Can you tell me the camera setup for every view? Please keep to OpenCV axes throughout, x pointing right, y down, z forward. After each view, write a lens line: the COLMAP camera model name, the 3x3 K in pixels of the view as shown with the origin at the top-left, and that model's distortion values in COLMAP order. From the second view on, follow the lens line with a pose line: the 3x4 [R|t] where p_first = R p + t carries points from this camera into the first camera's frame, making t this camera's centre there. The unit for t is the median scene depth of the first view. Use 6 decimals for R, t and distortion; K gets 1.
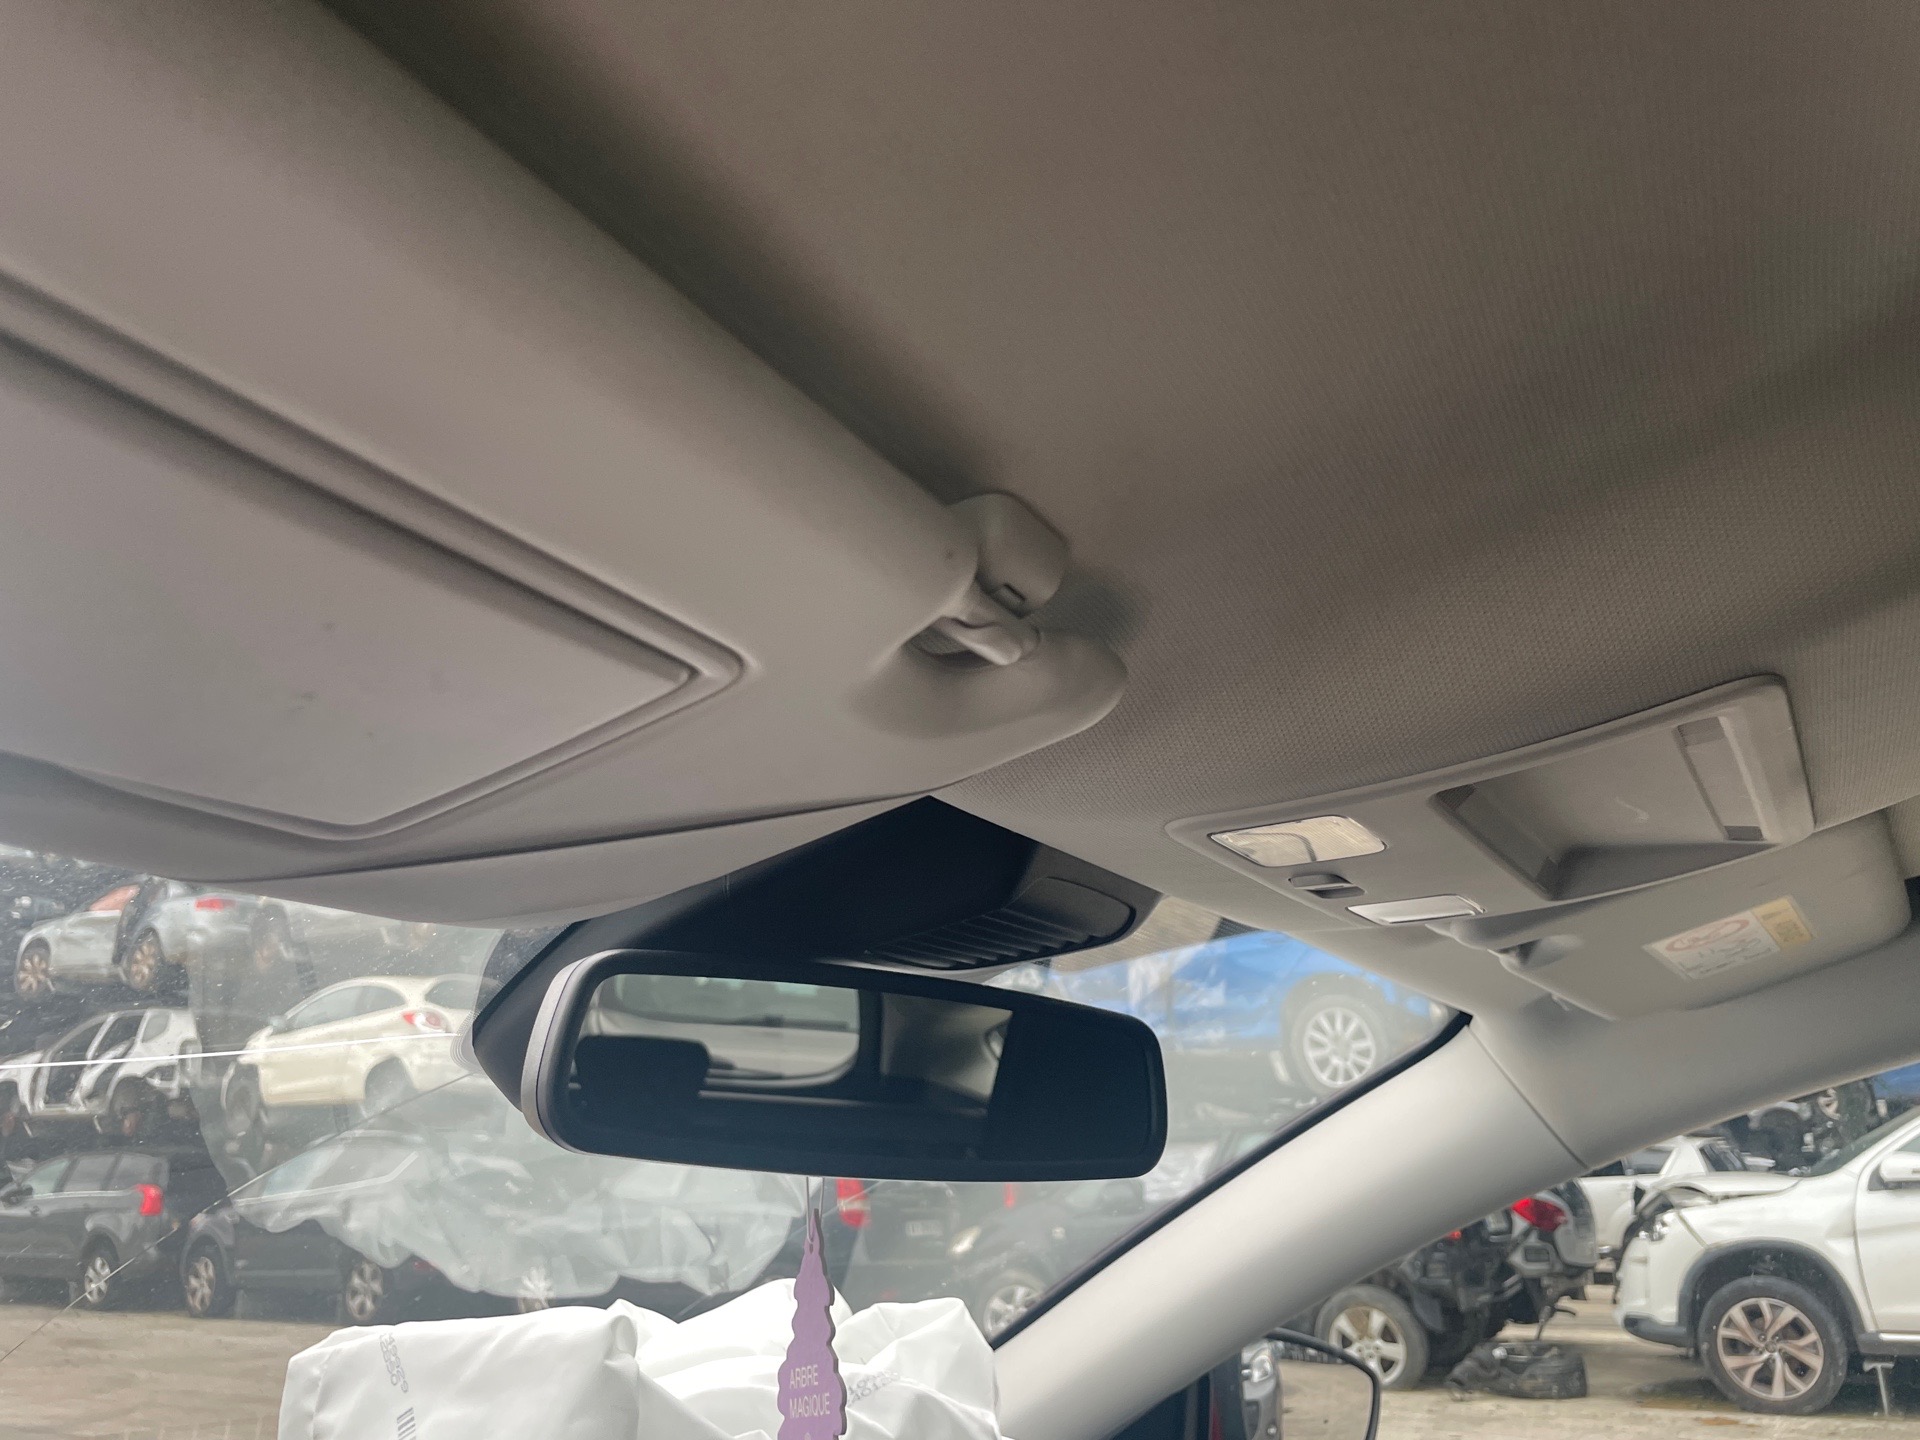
lens RADIAL K [[1450.0, 0, 968.6], [0, 1450.0, 699.7], [0, 0, 1]] dist [0.073615, -0.096481]
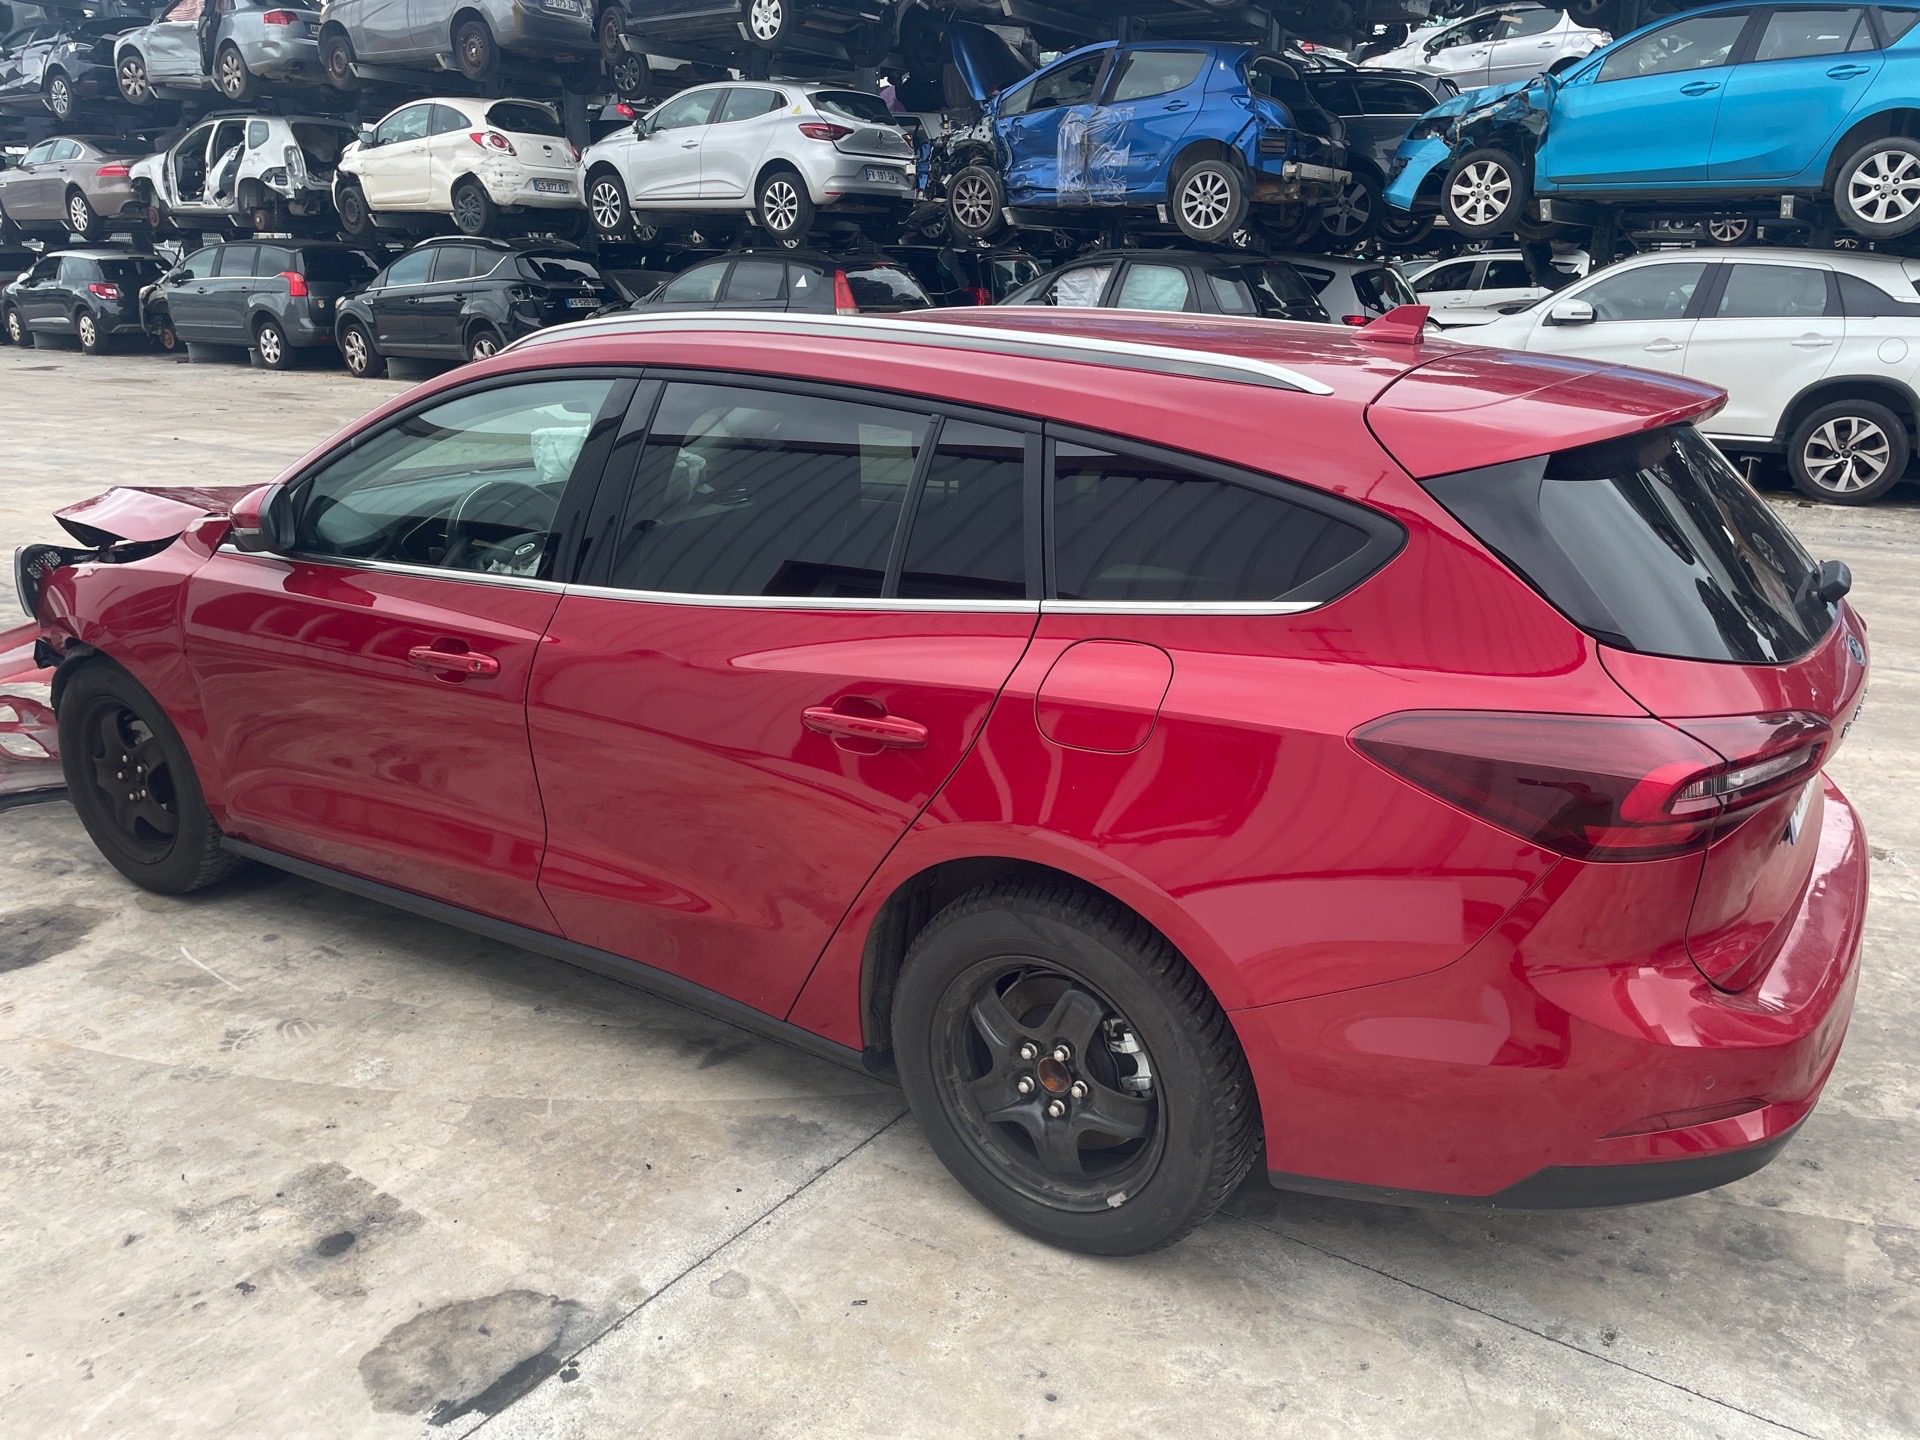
lens RADIAL K [[1450.0, 0, 974.7], [0, 1450.0, 735.0], [0, 0, 1]] dist [0.073615, -0.096481]
pose [[0.998843, 0.032459, -0.035480, 0.068213], [-0.005305, 0.807694, 0.589578, -0.087018], [0.047794, -0.588707, 0.806932, -0.194849]]
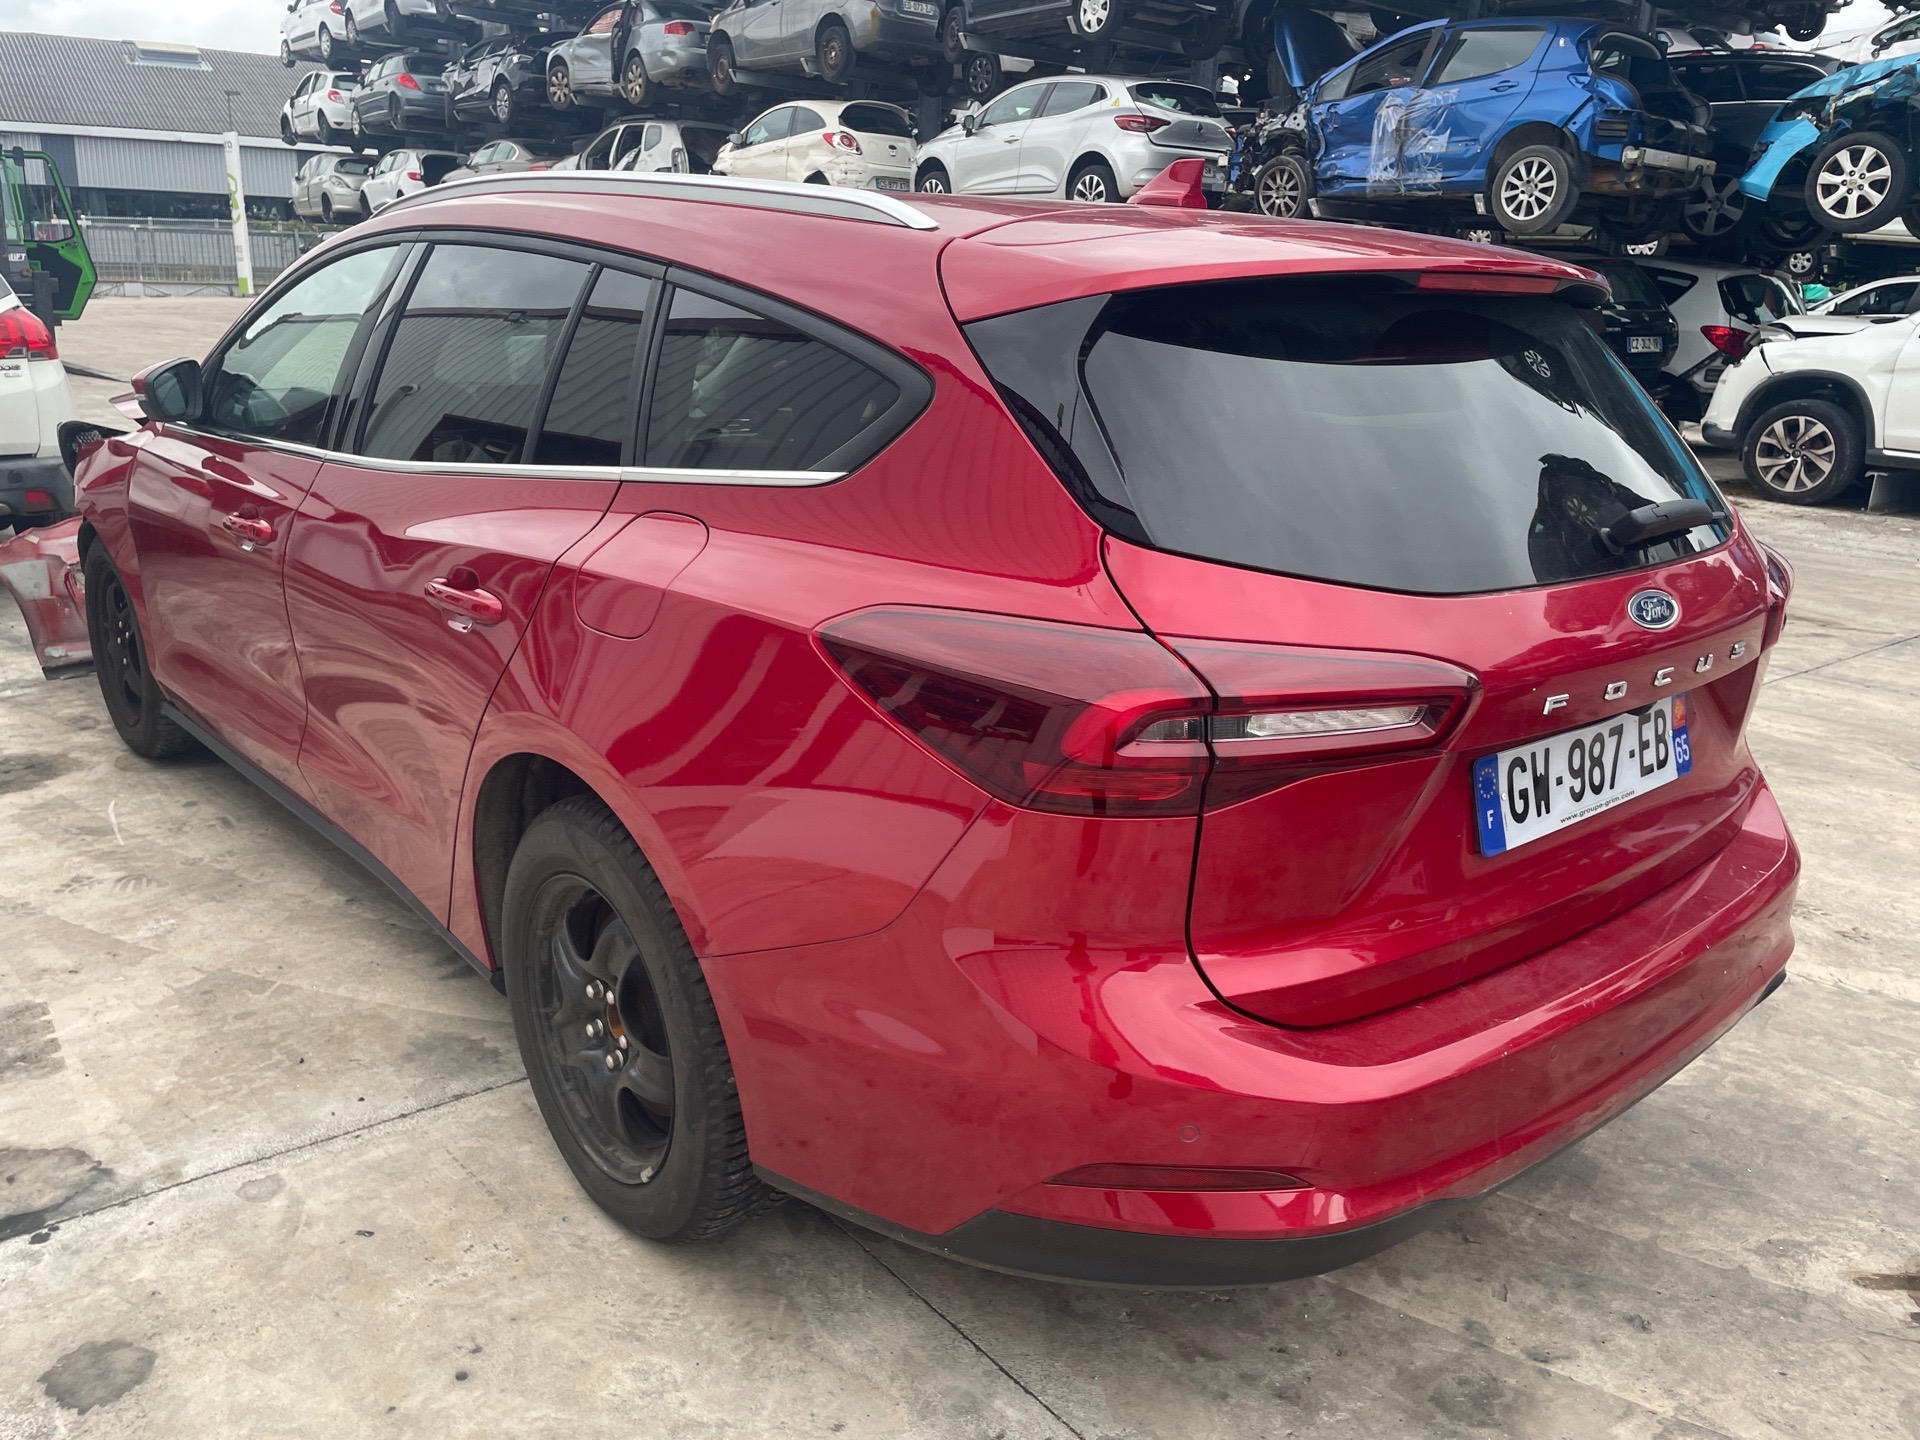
lens RADIAL K [[1450.0, 0, 938.0], [0, 1450.0, 723.4], [0, 0, 1]] dist [0.073615, -0.096481]
pose [[0.942872, 0.137955, -0.303250, 0.136766], [0.061451, 0.822604, 0.565284, -0.063619], [0.327438, -0.551626, 0.767133, -0.169493]]
